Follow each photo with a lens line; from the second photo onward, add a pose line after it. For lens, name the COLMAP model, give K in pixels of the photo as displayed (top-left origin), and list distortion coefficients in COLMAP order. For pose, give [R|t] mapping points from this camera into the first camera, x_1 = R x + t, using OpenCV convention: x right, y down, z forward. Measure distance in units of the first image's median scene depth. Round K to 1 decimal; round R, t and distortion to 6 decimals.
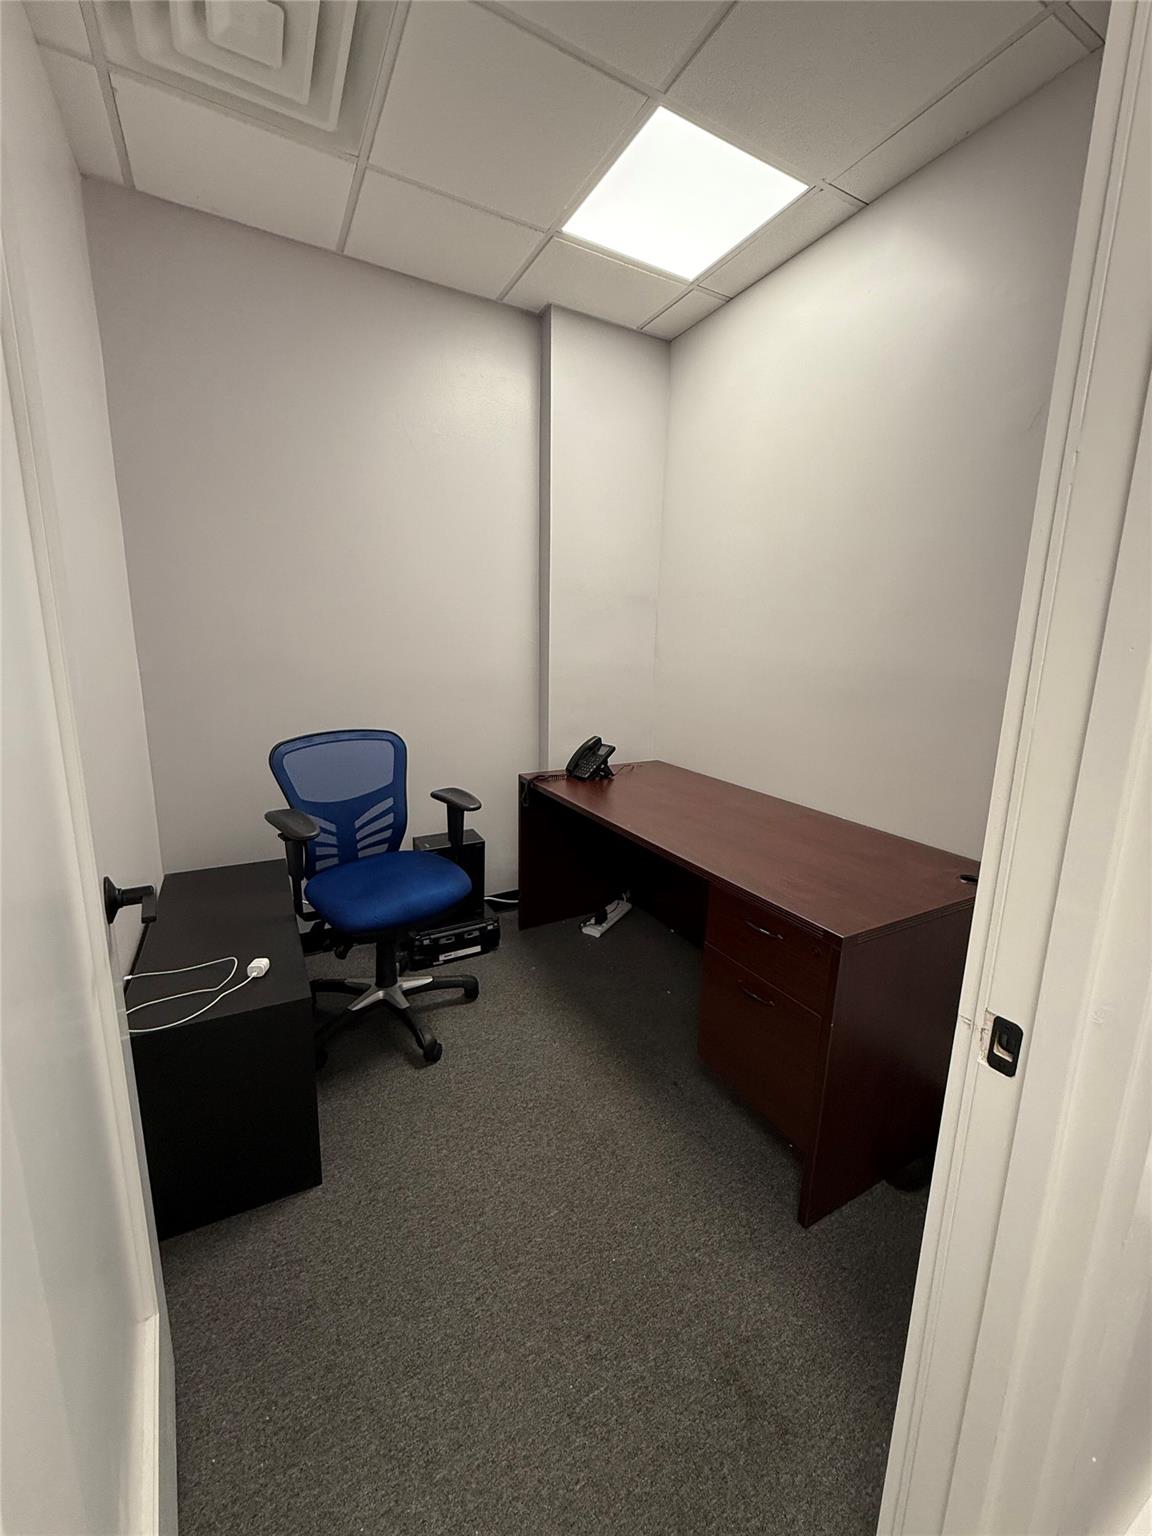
lens RADIAL K [[610.5, 0, 580.3], [0, 610.5, 761.9], [0, 0, 1]] dist [0.001730, -0.002753]
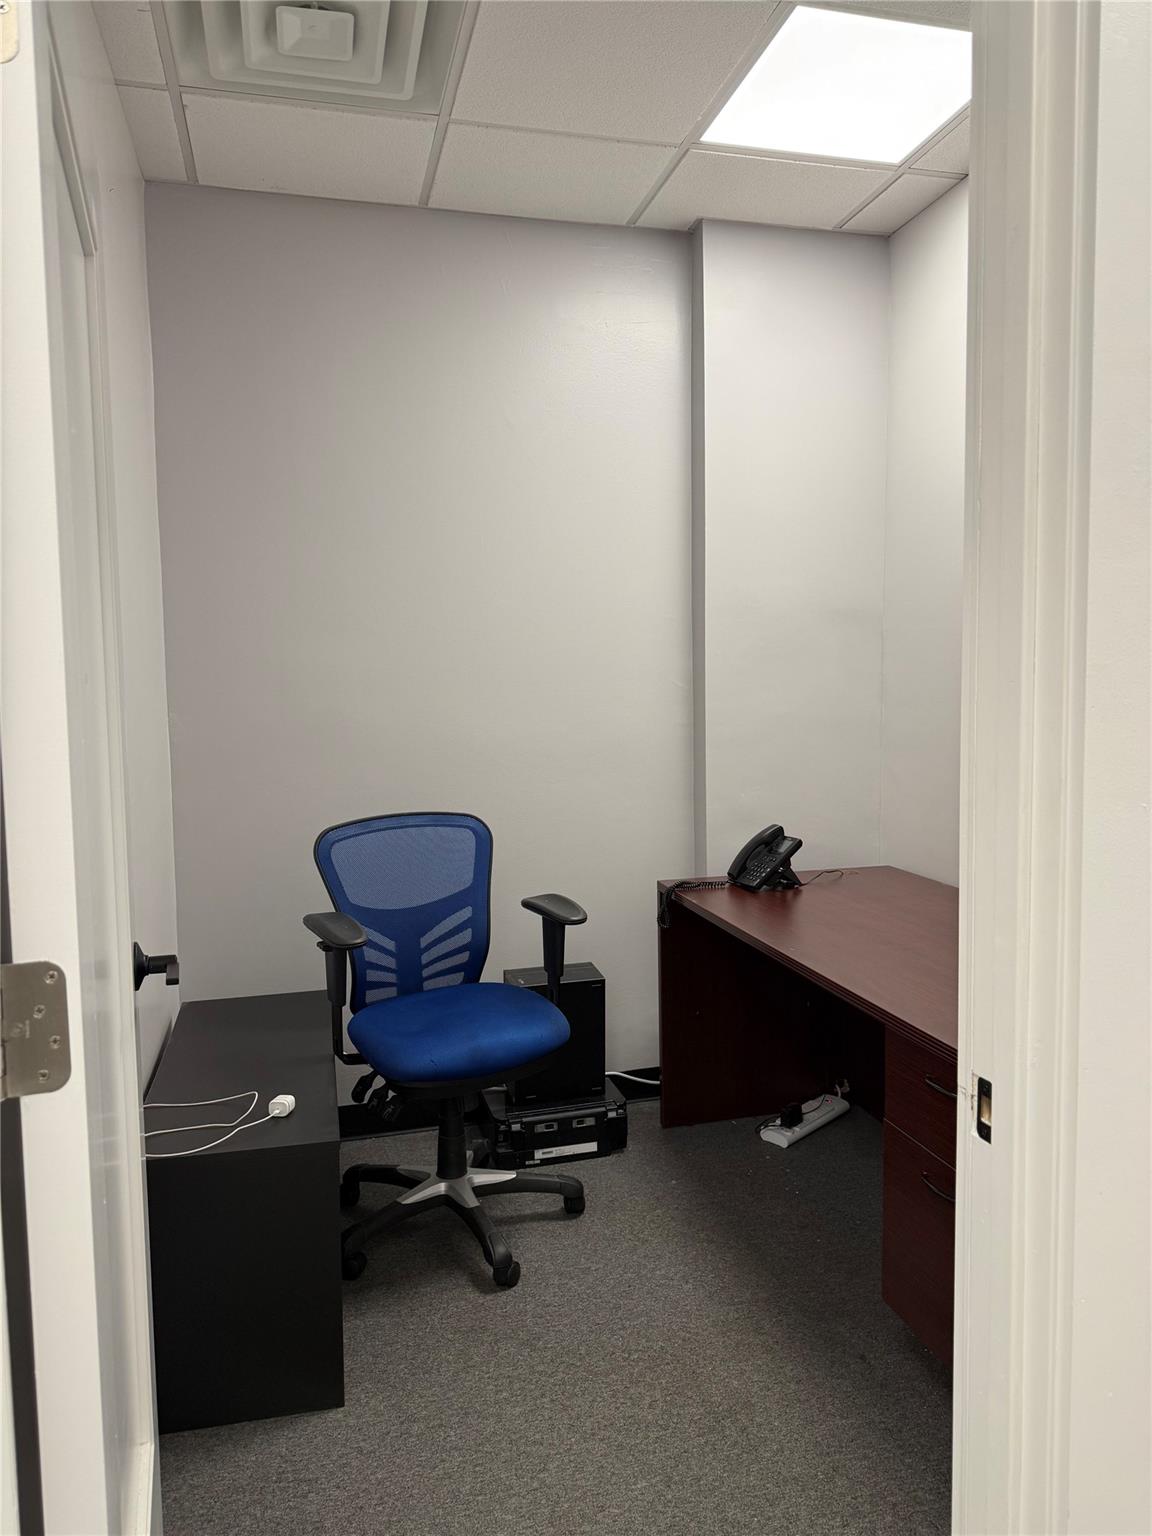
lens RADIAL K [[1070.7, 0, 573.9], [0, 1070.7, 764.0], [0, 0, 1]] dist [0.055341, -0.078699]
pose [[0.967813, -0.012590, -0.251355, 0.140244], [-0.017235, 0.993088, -0.116103, 0.040933], [0.251079, 0.116698, 0.960906, -0.214520]]
